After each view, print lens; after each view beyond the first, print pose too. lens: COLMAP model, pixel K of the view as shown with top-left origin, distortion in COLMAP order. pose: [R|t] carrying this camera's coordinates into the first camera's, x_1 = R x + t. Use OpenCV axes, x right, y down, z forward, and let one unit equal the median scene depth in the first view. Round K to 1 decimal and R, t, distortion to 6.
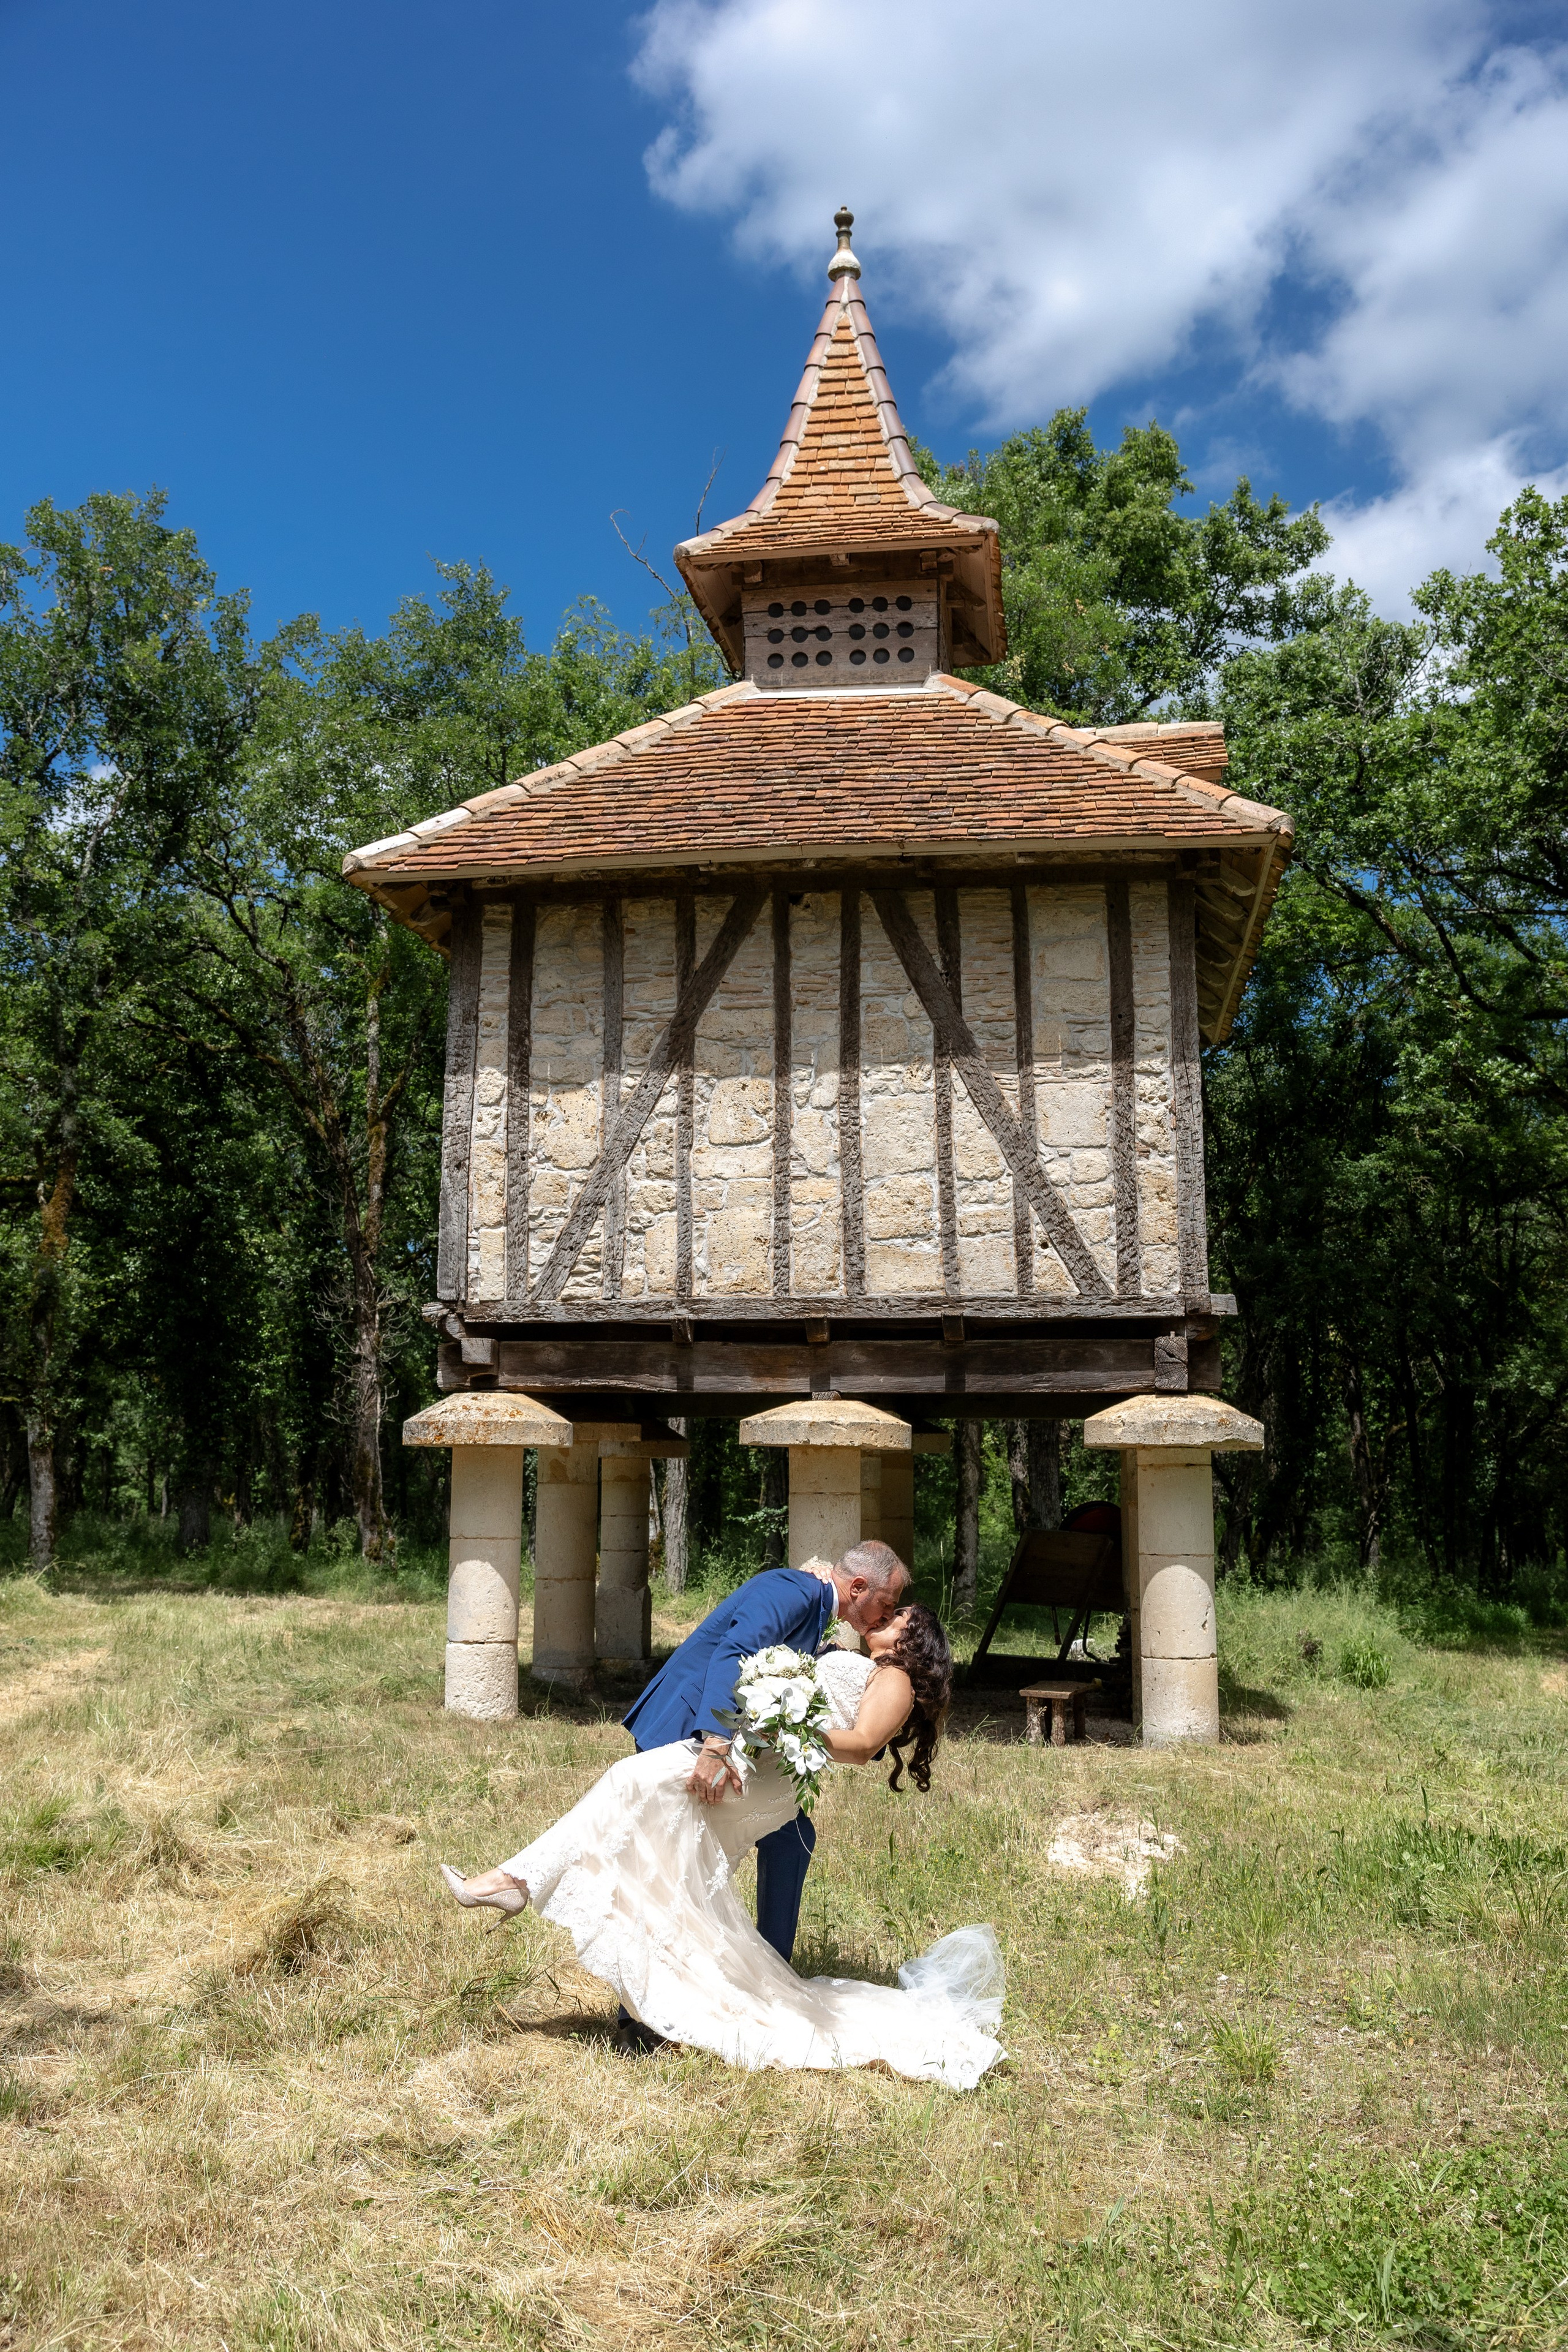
lens RADIAL K [[2070.9, 0, 784.0], [0, 2070.9, 1176.0], [0, 0, 1]] dist [0.003439, -0.009538]
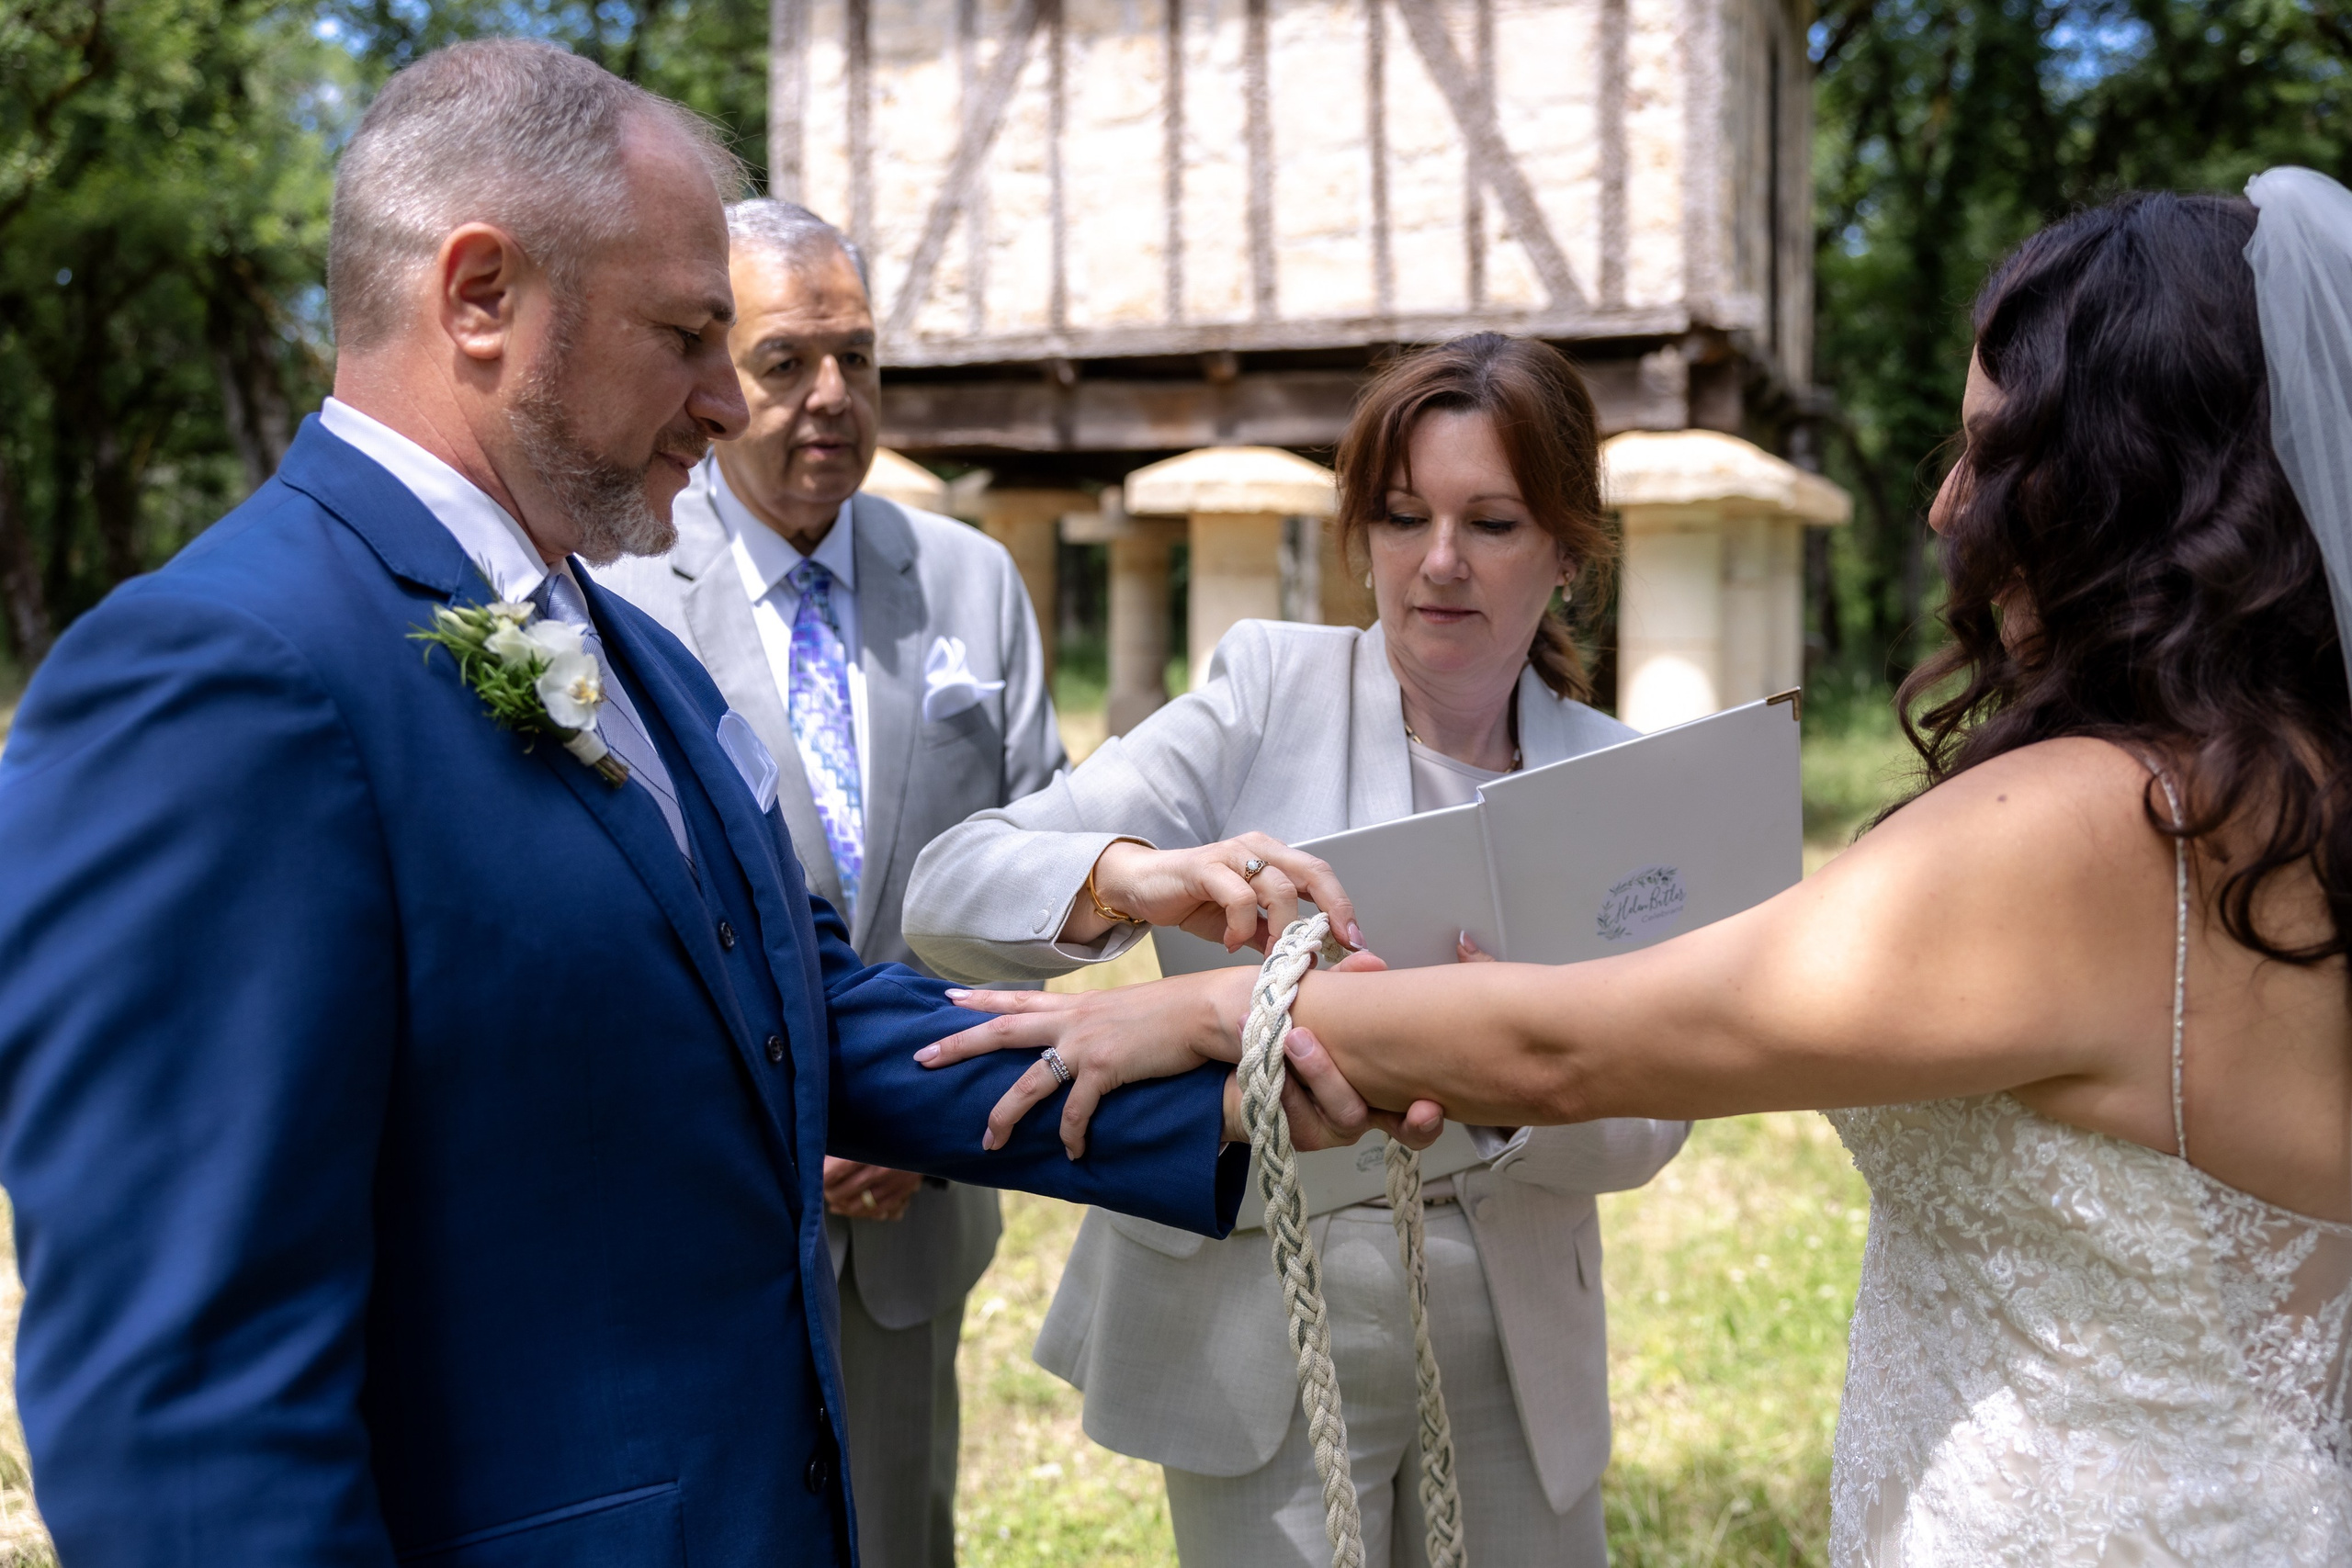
lens RADIAL K [[2233.4, 0, 1196.6], [0, 2233.4, 791.3], [0, 0, 1]] dist [0.008905, -0.000244]
pose [[0.977752, 0.013397, -0.209338, 0.183843], [0.035588, 0.972897, 0.228482, 0.037687], [0.206725, -0.230848, 0.950775, 0.149977]]
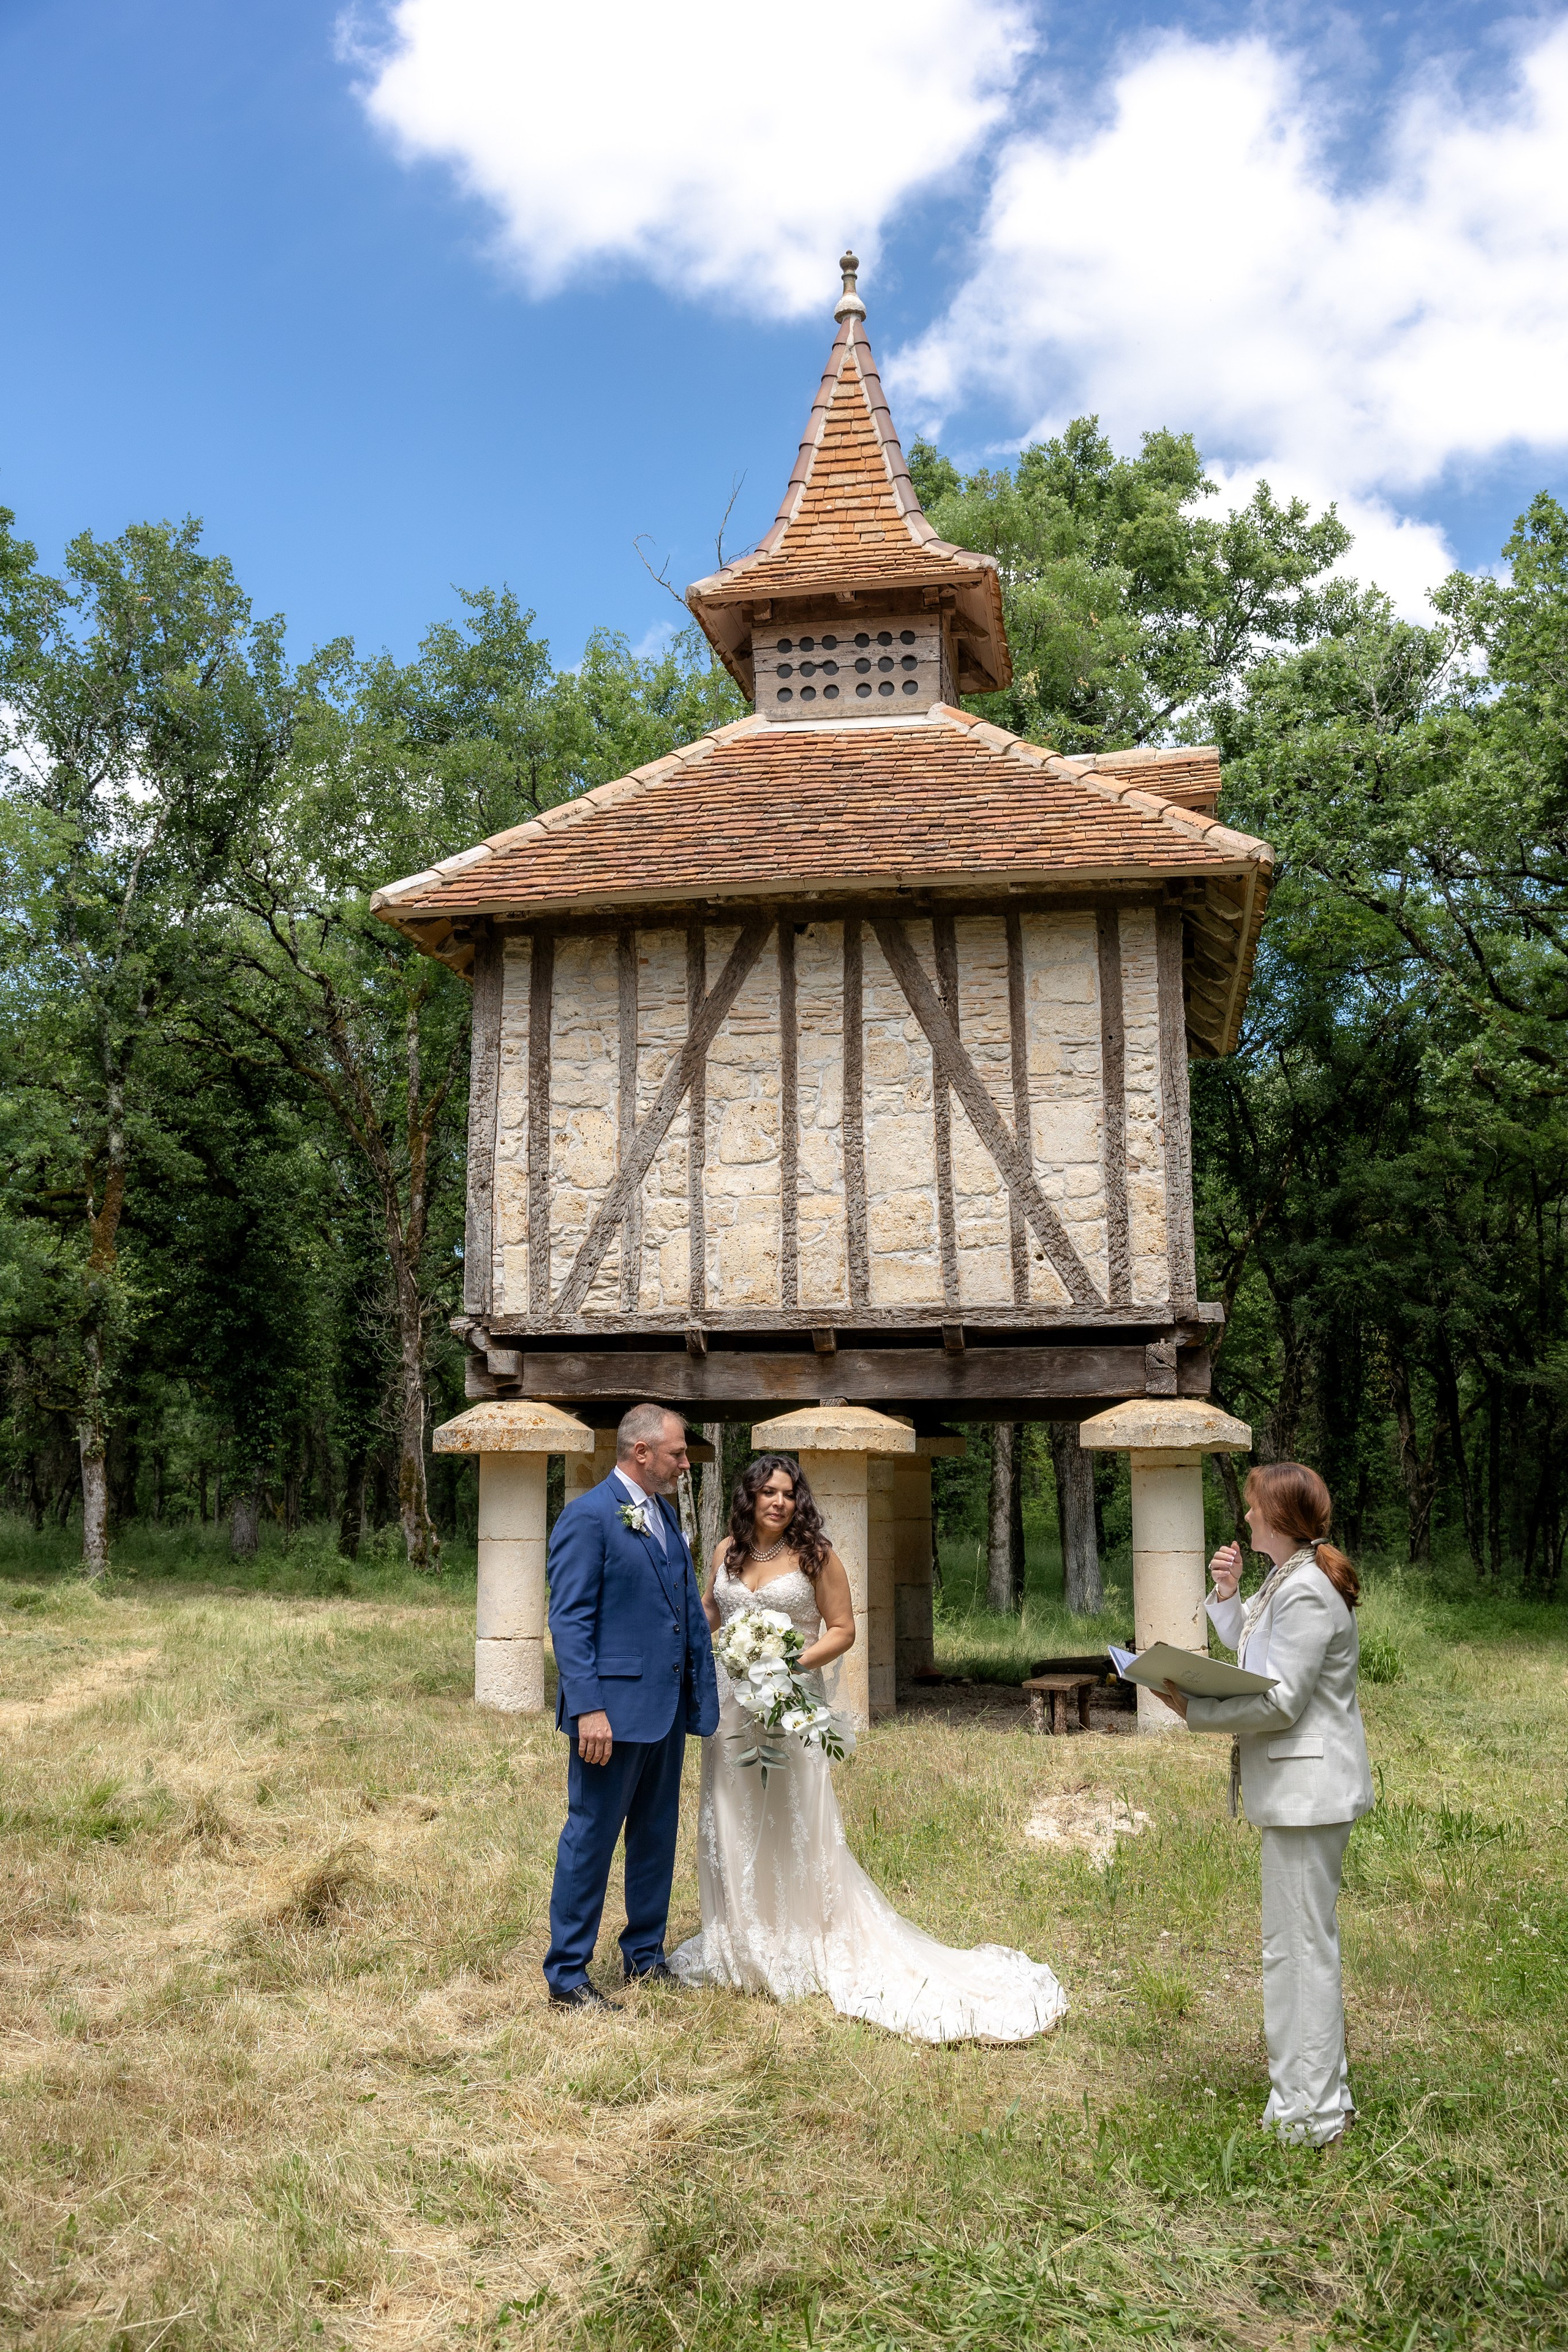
lens RADIAL K [[2107.8, 0, 784.0], [0, 2107.8, 1176.0], [0, 0, 1]] dist [0.007270, 0.000544]
pose [[0.999590, -0.010694, -0.026555, 0.024471], [0.010726, 0.999942, 0.001071, -0.009826], [0.026542, -0.001355, 0.999647, -0.067336]]
